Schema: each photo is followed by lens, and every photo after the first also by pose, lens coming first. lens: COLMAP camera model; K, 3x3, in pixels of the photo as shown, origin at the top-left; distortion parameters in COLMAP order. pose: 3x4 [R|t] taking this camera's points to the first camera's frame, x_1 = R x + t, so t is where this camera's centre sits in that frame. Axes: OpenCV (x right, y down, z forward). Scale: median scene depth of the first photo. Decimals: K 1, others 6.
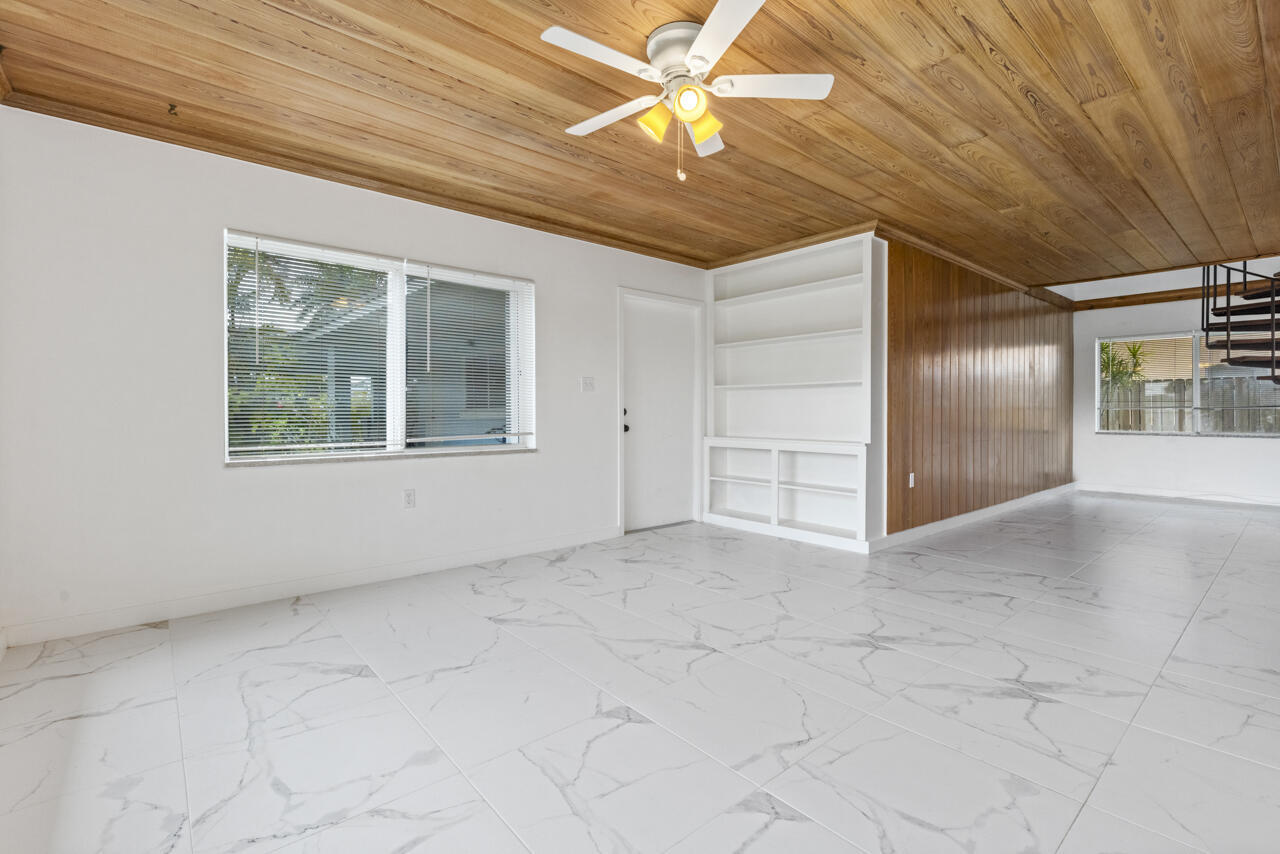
lens RADIAL K [[574.5, 0, 641.4], [0, 574.5, 418.2], [0, 0, 1]] dist [0.001827, -0.000993]
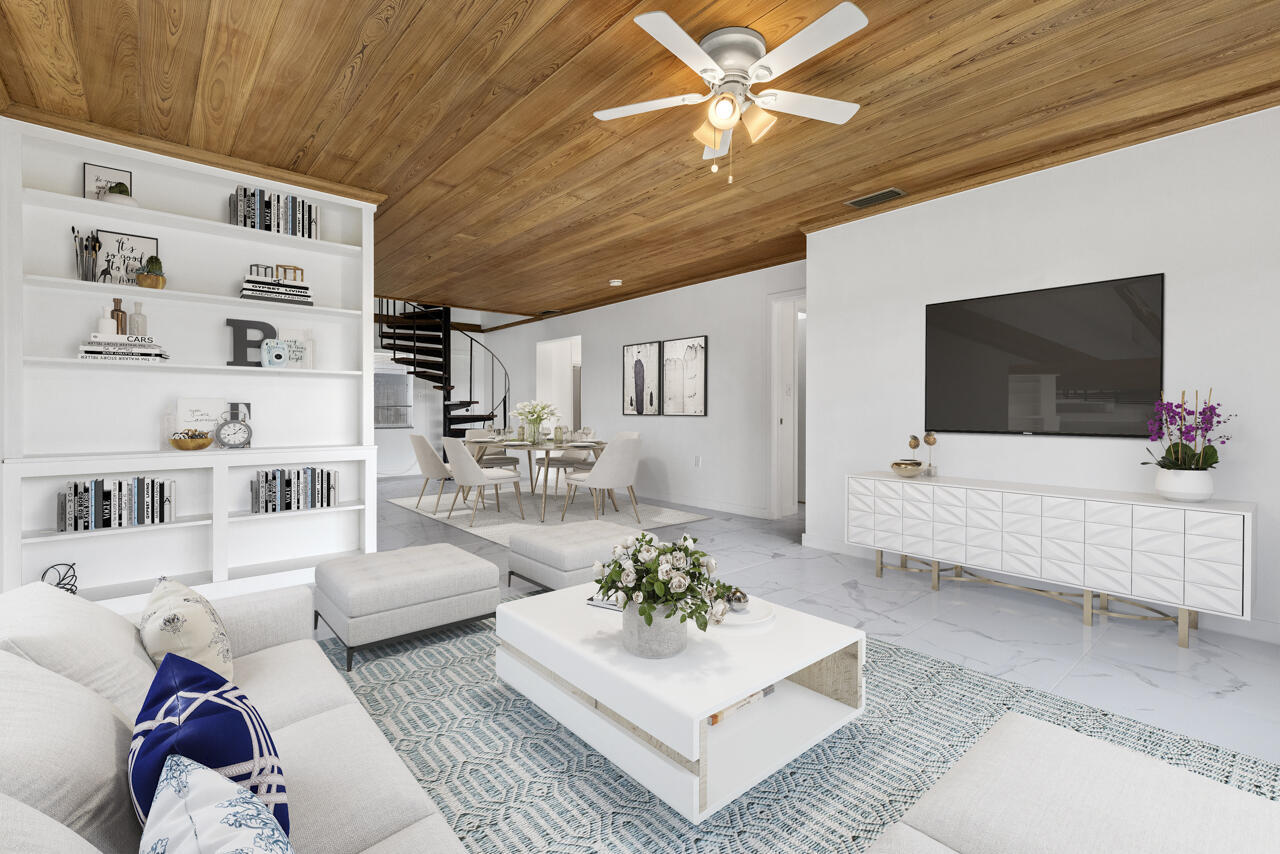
lens RADIAL K [[574.5, 0, 639.8], [0, 574.5, 419.7], [0, 0, 1]] dist [0.001827, -0.000993]
pose [[0.002712, -0.013629, 0.999903, -0.549179], [0.004323, 0.999898, 0.013617, -0.004322], [-0.999987, 0.004285, 0.002771, 0.665505]]
